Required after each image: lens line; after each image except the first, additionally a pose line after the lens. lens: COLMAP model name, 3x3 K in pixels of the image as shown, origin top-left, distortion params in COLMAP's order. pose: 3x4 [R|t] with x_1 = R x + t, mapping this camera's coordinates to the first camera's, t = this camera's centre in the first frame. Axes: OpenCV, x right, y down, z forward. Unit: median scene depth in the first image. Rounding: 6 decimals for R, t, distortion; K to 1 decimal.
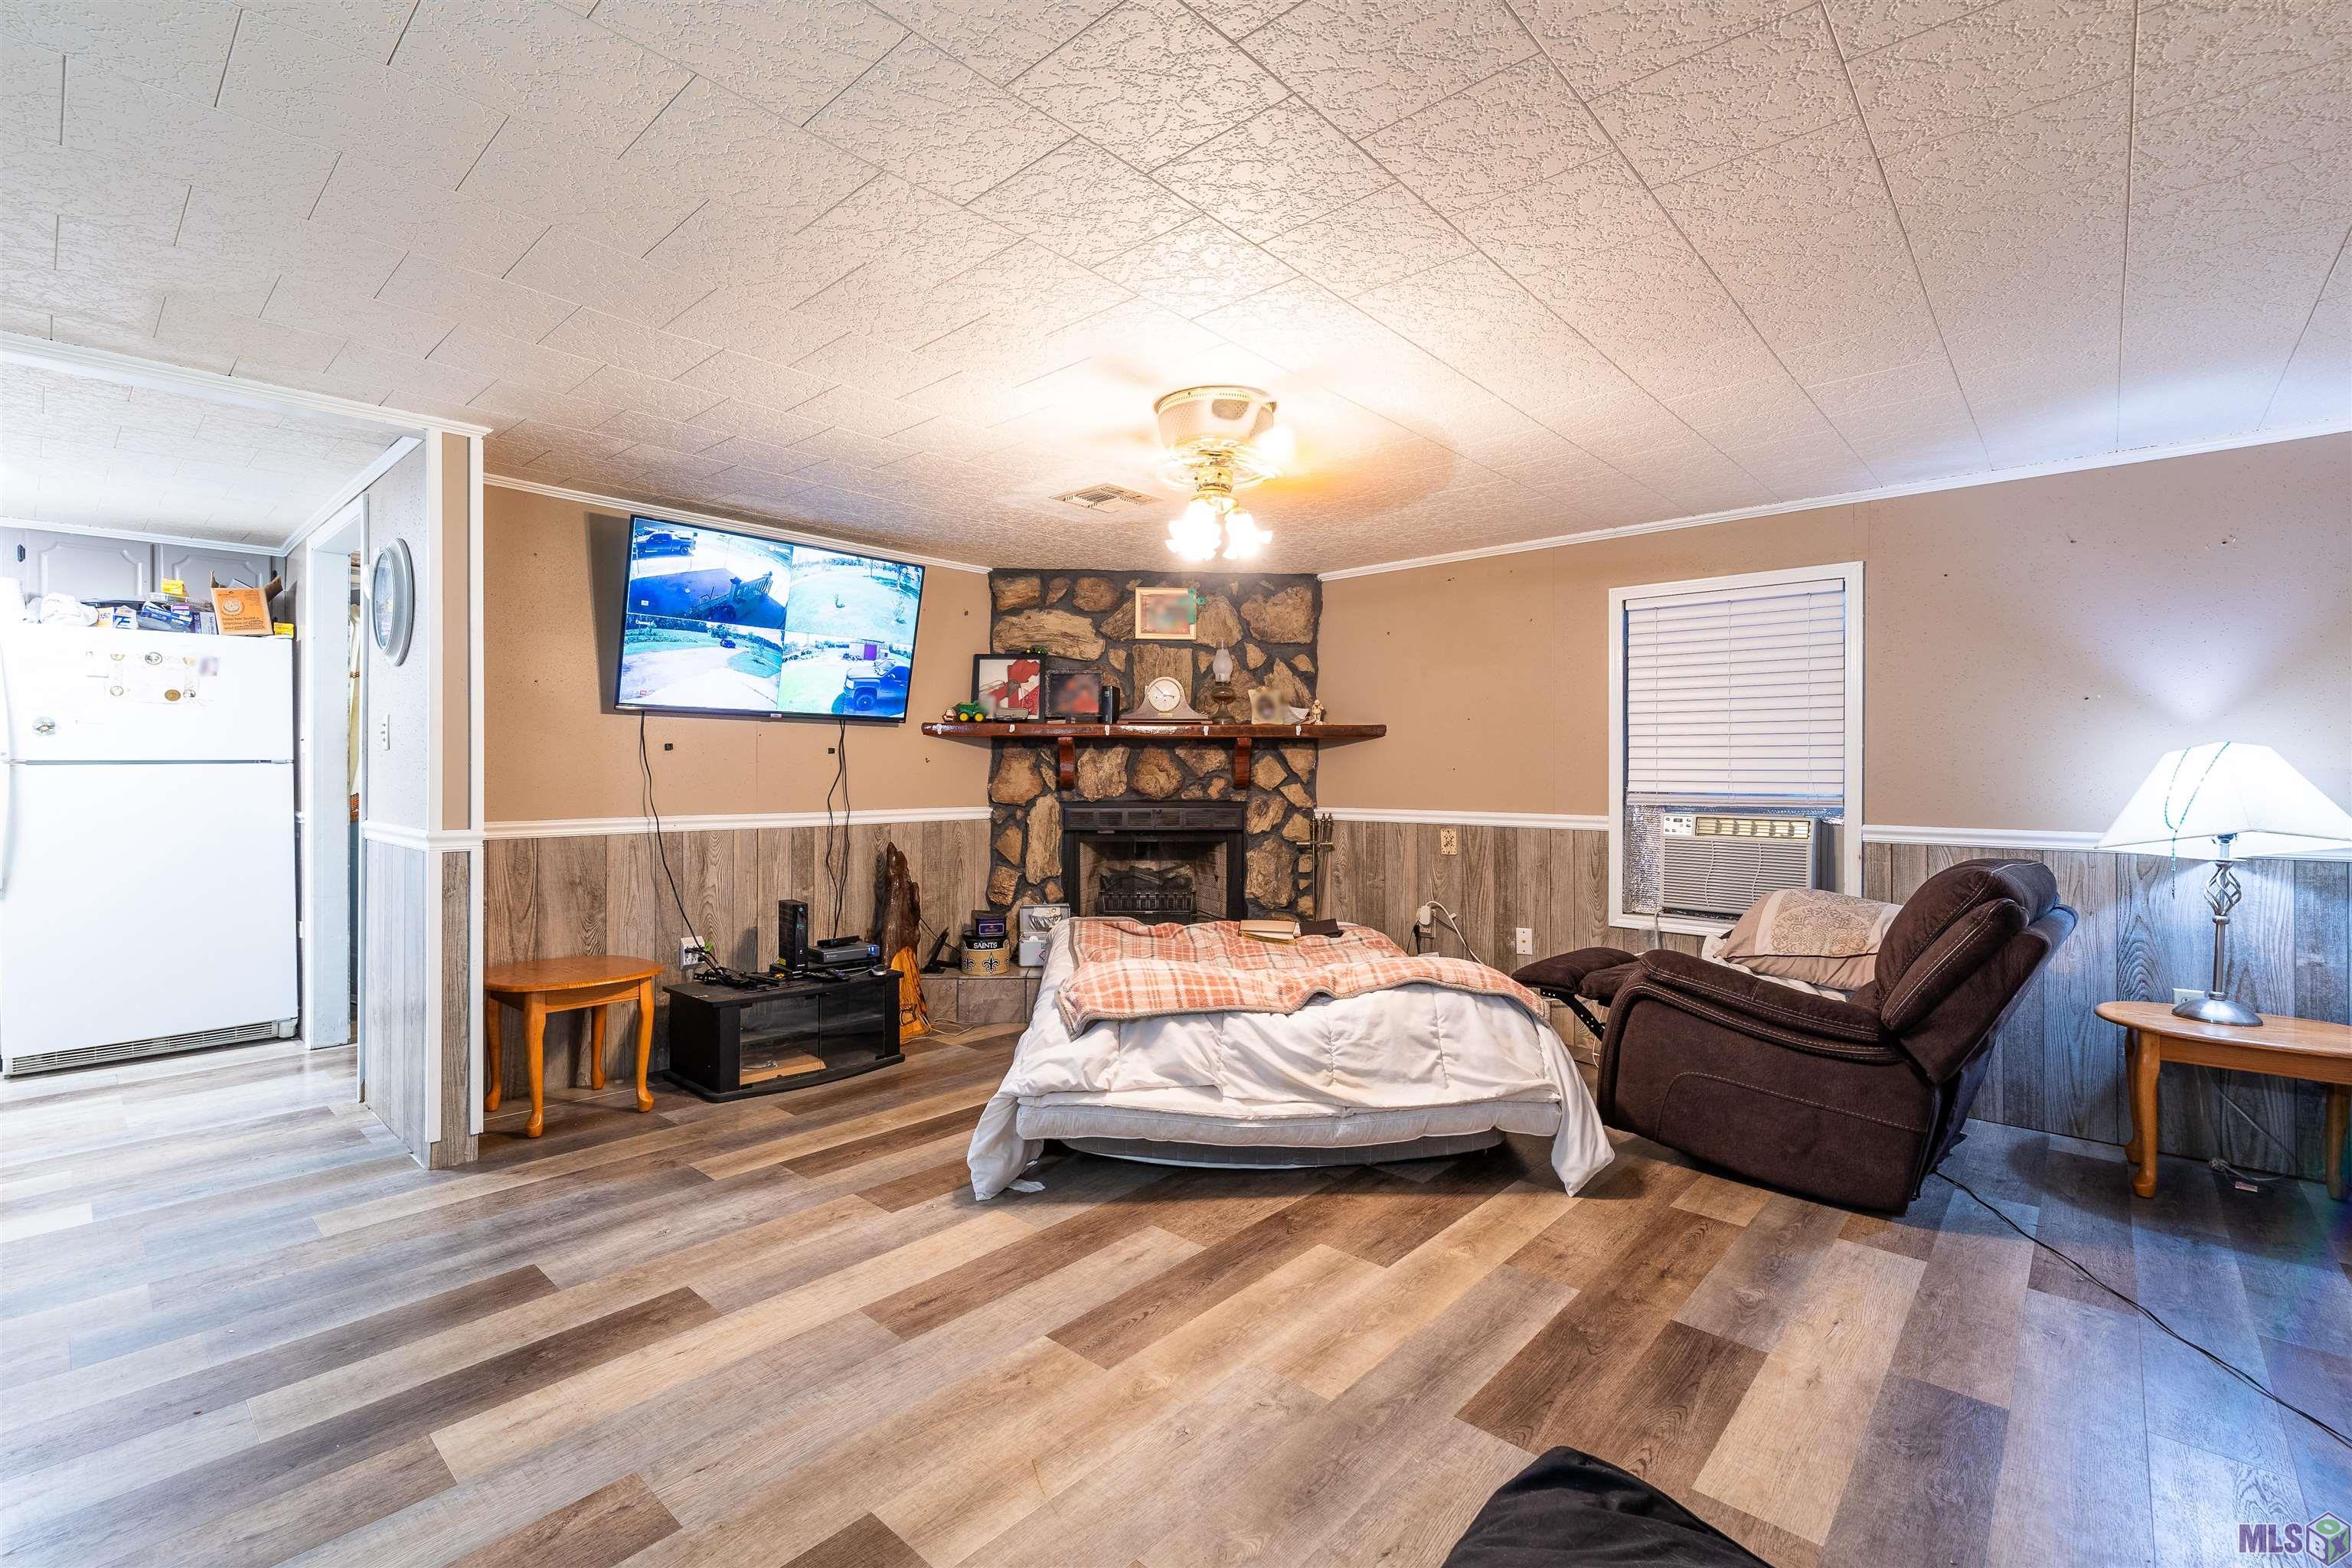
lens RADIAL K [[1034.1, 0, 1165.6], [0, 1034.1, 776.0], [0, 0, 1]] dist [-0.002037, -0.001164]
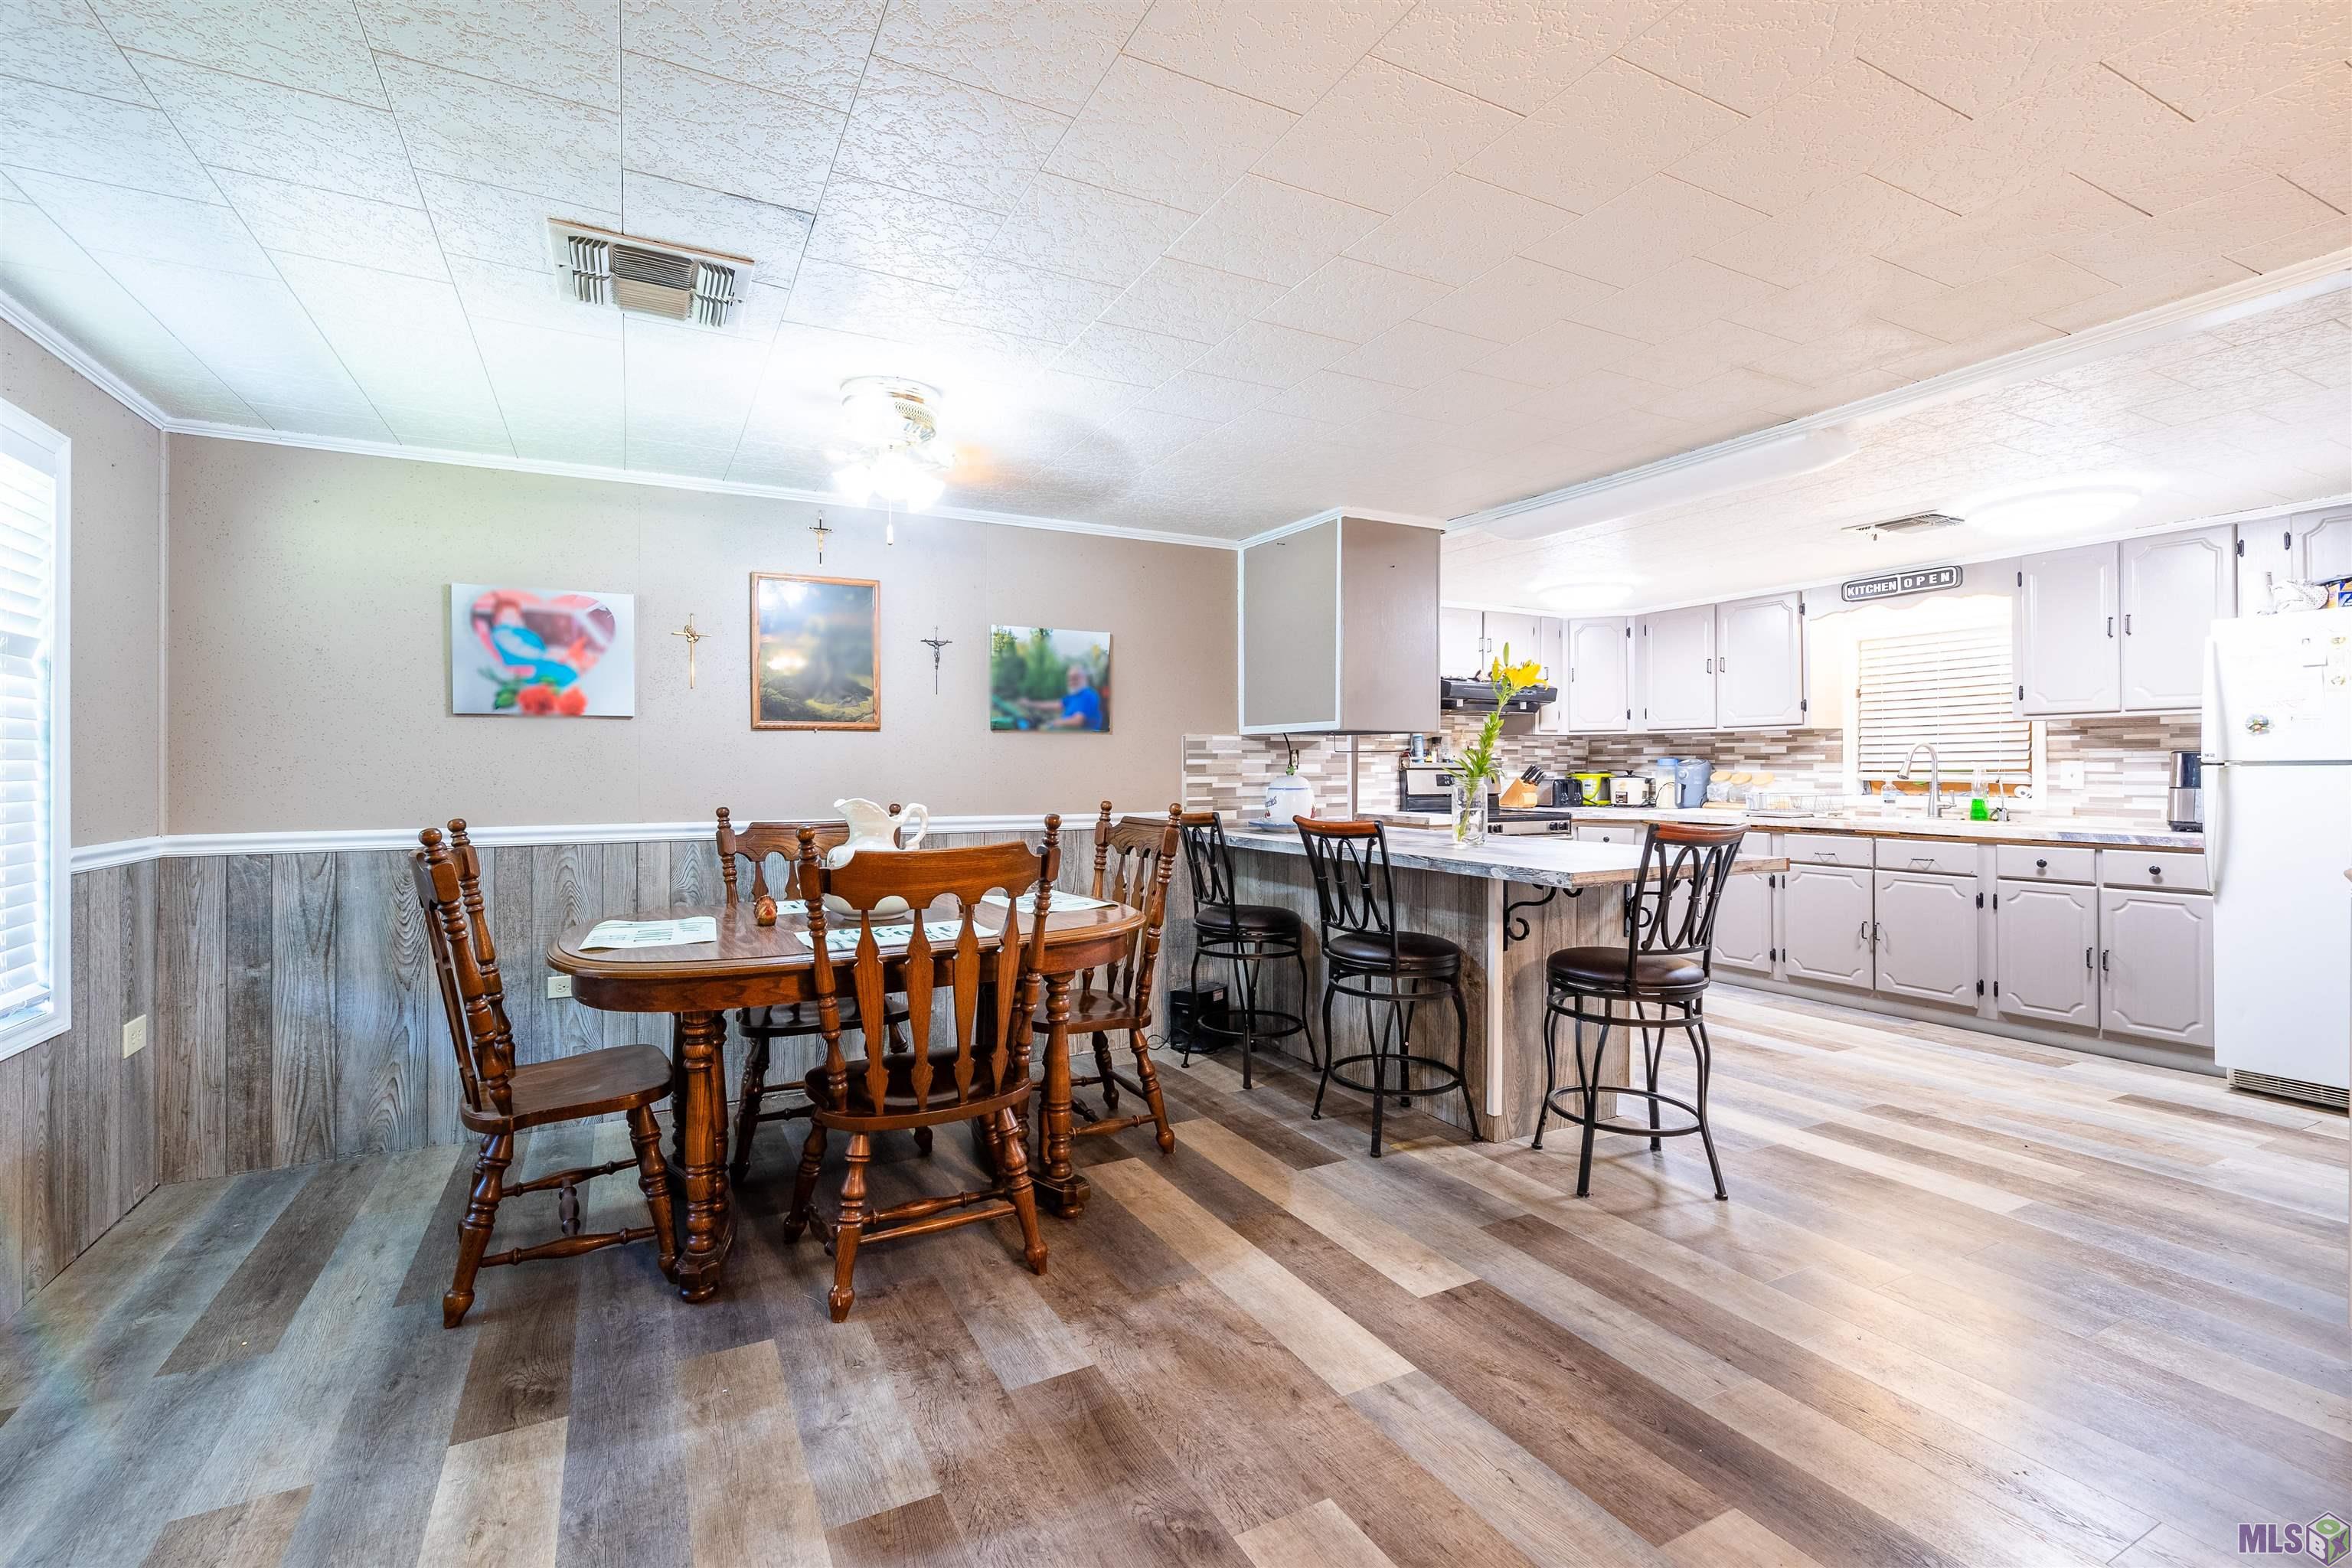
lens RADIAL K [[1034.1, 0, 1159.2], [0, 1034.1, 770.5], [0, 0, 1]] dist [-0.002037, -0.001164]
pose [[-0.349025, -0.001860, -0.937112, 0.139142], [-0.004408, 0.999990, -0.000343, -0.002563], [0.937103, 0.004011, -0.349030, 0.374644]]
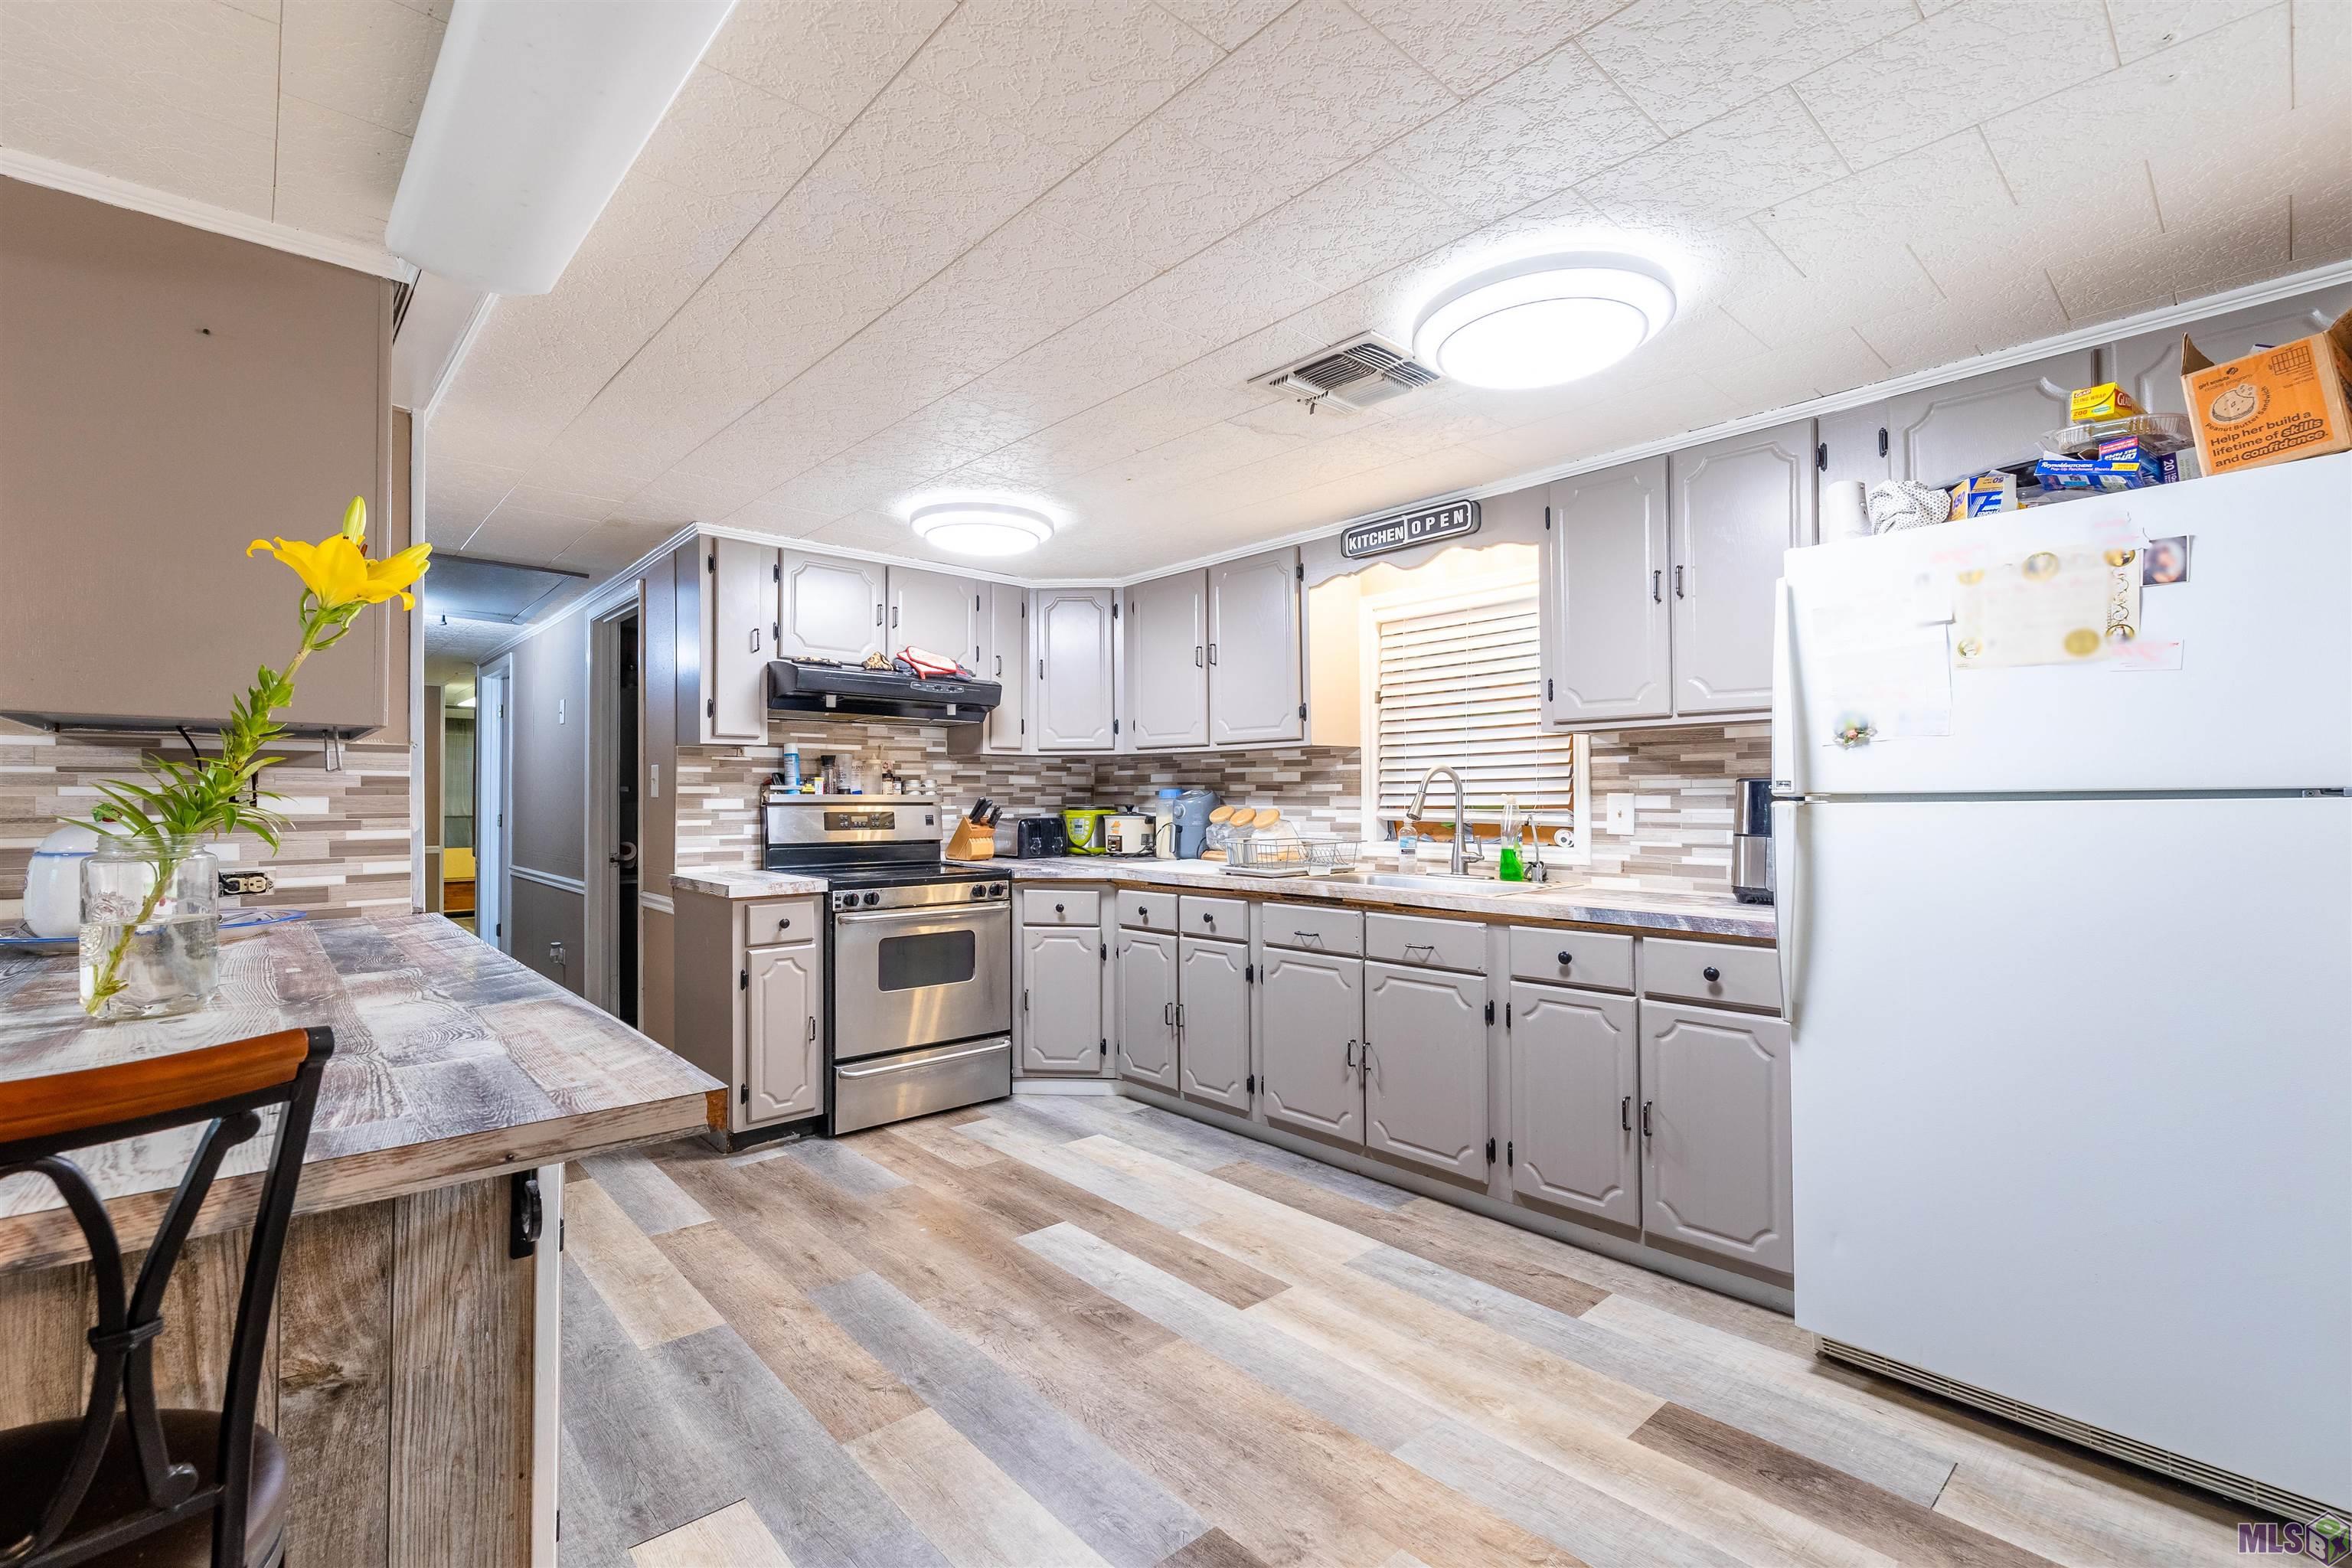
lens RADIAL K [[1034.1, 0, 1182.1], [0, 1034.1, 789.1], [0, 0, 1]] dist [-0.002037, -0.001164]
pose [[-0.091622, -0.013926, -0.995696, -0.510750], [-0.003698, 0.999900, -0.013645, -0.009560], [0.995787, 0.002432, -0.091665, 0.681478]]
